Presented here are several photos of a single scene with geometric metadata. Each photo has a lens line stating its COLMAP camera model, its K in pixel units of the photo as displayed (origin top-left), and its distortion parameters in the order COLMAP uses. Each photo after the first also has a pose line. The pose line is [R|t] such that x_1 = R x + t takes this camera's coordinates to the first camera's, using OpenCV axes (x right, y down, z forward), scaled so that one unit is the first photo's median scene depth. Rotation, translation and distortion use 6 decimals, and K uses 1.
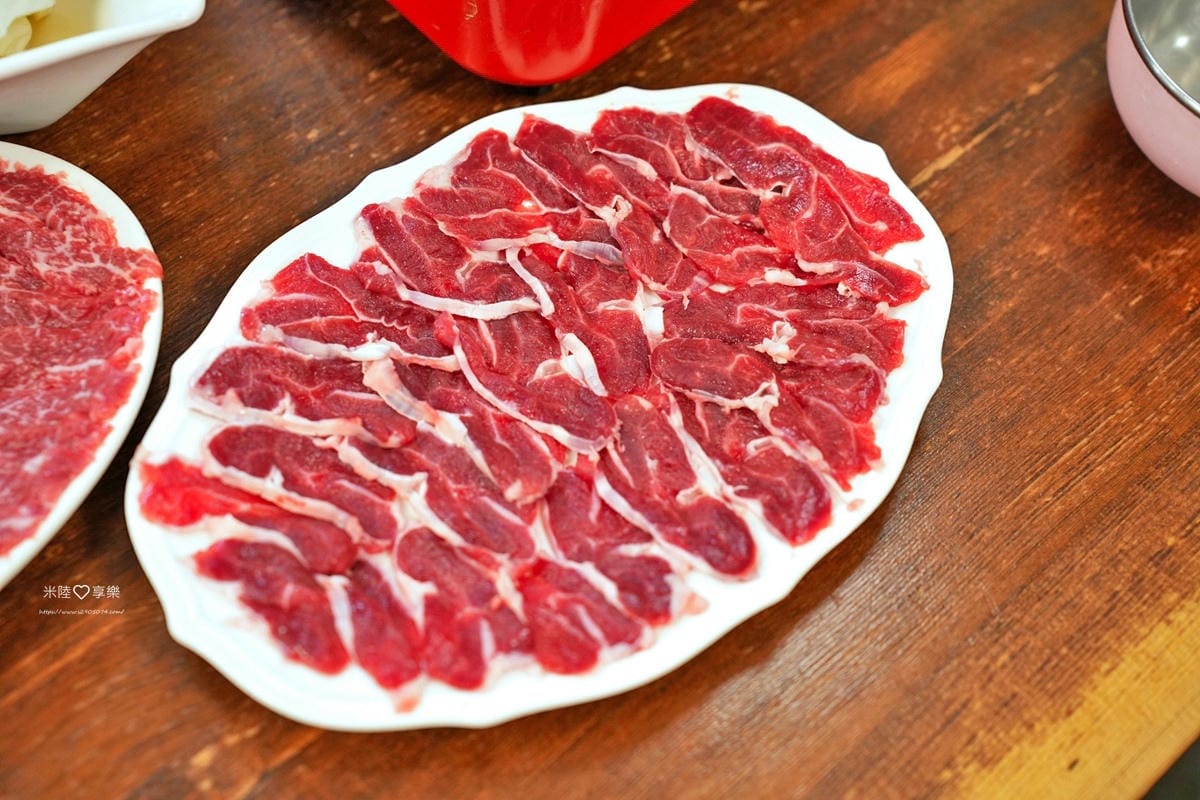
lens RADIAL K [[1642.0, 0, 600.0], [0, 1642.0, 400.0], [0, 0, 1]] dist [0.202783, 0.071315]
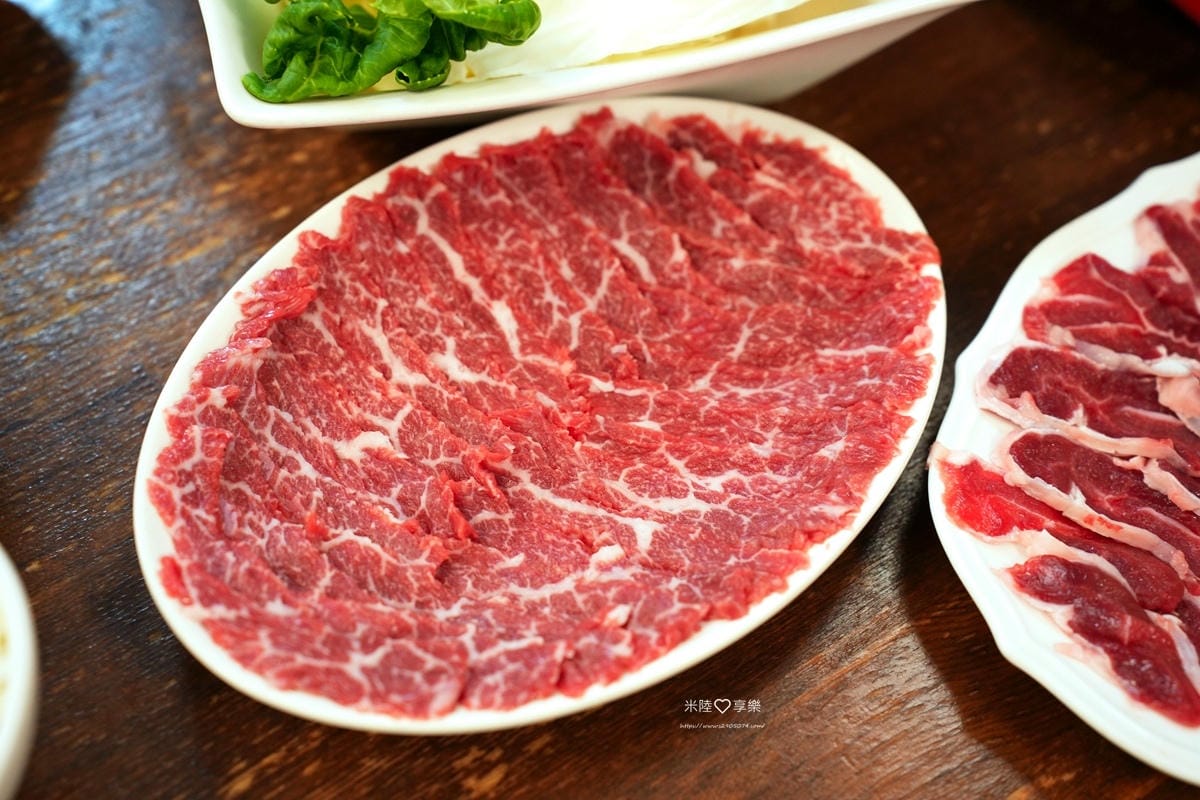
lens RADIAL K [[1789.5, 0, 600.0], [0, 1789.5, 400.0], [0, 0, 1]] dist [0.170739, 0.864887]
pose [[0.991930, 0.104884, -0.071238, -0.369826], [-0.107748, 0.993467, -0.037609, 0.057878], [0.066828, 0.044981, 0.996750, 0.001632]]
